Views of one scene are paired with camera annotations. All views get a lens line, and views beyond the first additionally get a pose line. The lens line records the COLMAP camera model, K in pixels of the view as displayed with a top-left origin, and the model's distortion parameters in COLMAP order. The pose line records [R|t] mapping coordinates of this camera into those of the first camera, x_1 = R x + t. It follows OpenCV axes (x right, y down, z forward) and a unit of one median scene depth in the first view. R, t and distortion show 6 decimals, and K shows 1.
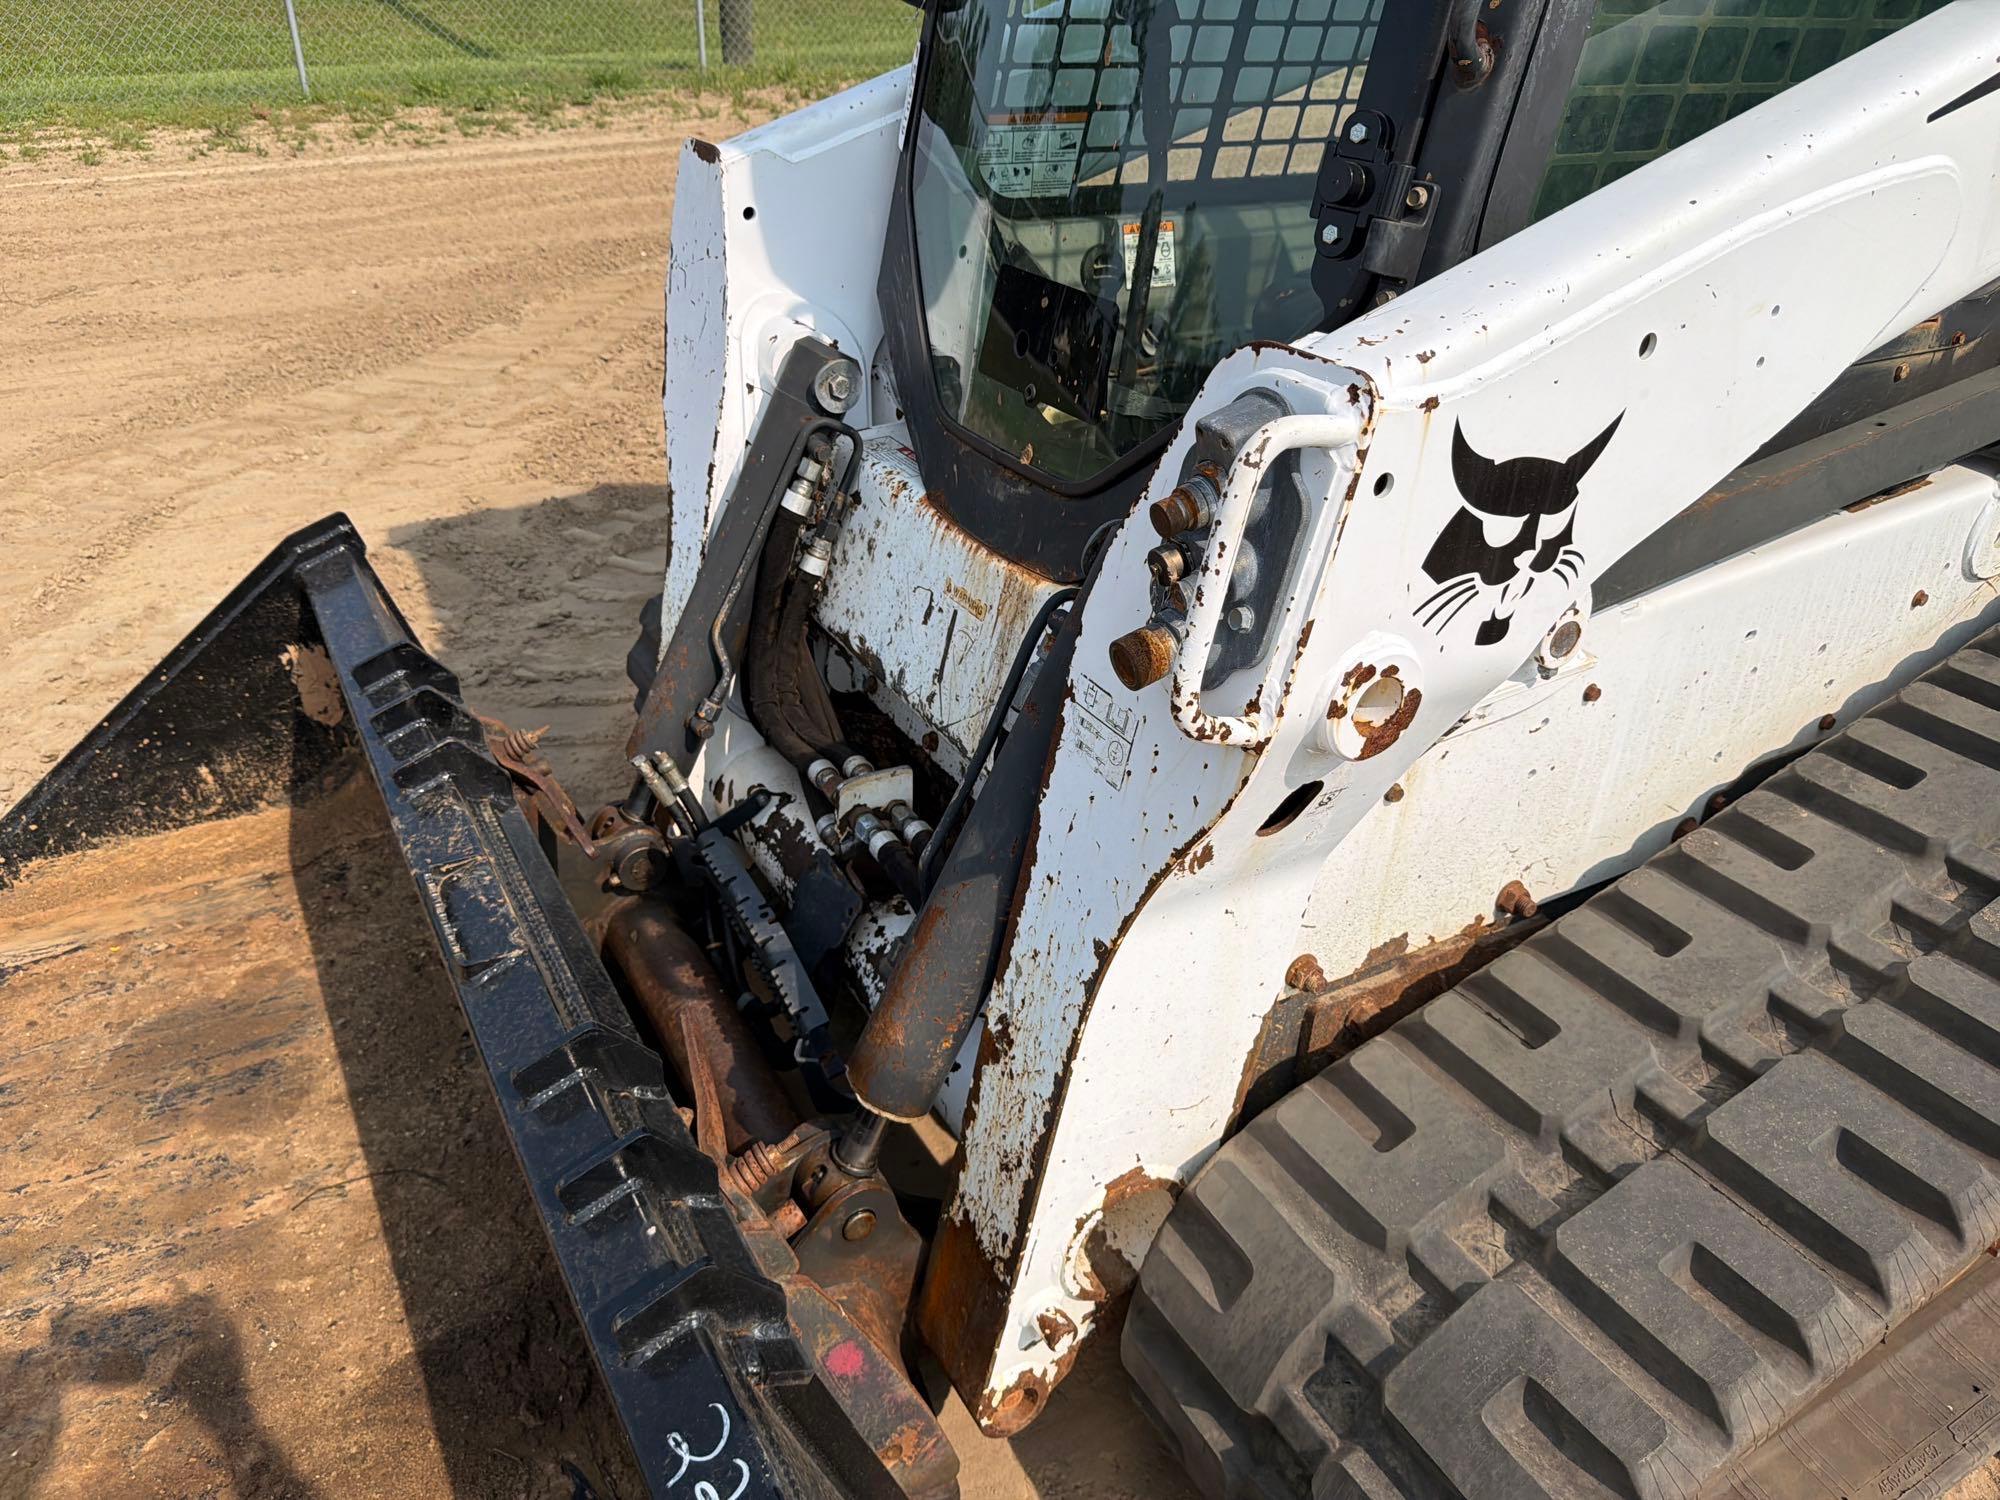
lens RADIAL K [[1427.3, 0, 986.6], [0, 1427.3, 766.9], [0, 0, 1]] dist [0.017163, -0.029931]
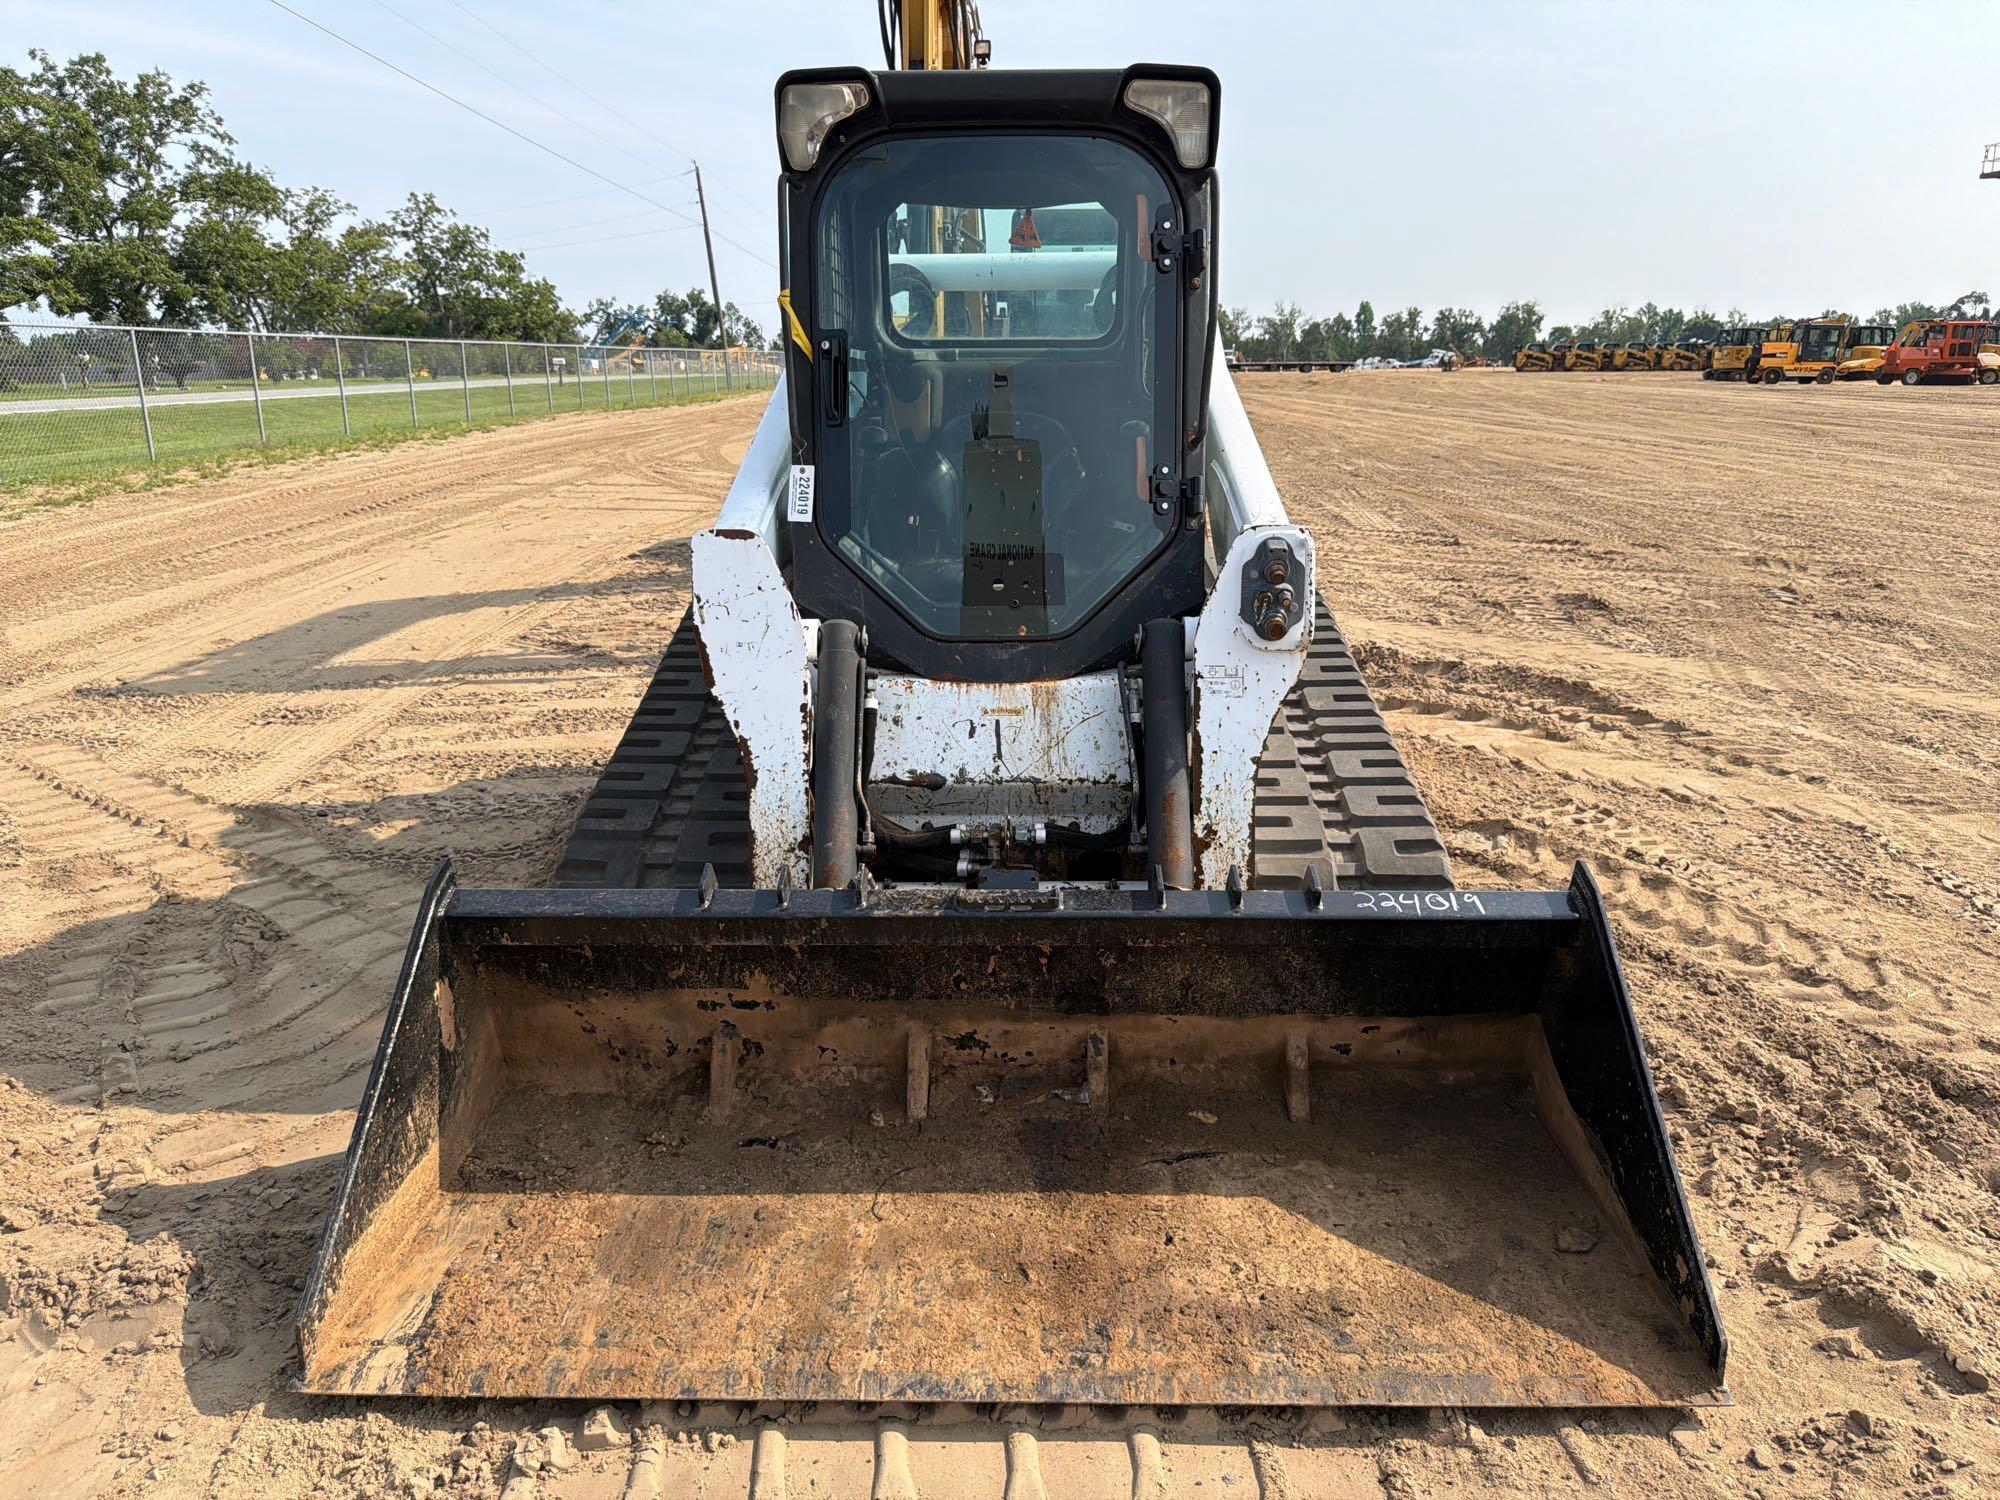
lens RADIAL K [[1427.3, 0, 996.9], [0, 1427.3, 763.1], [0, 0, 1]] dist [0.017163, -0.029931]
pose [[0.498890, -0.243086, 0.831876, -1.757607], [0.451685, 0.892119, -0.010193, -0.039316], [-0.739655, 0.380831, 0.554867, -0.067009]]
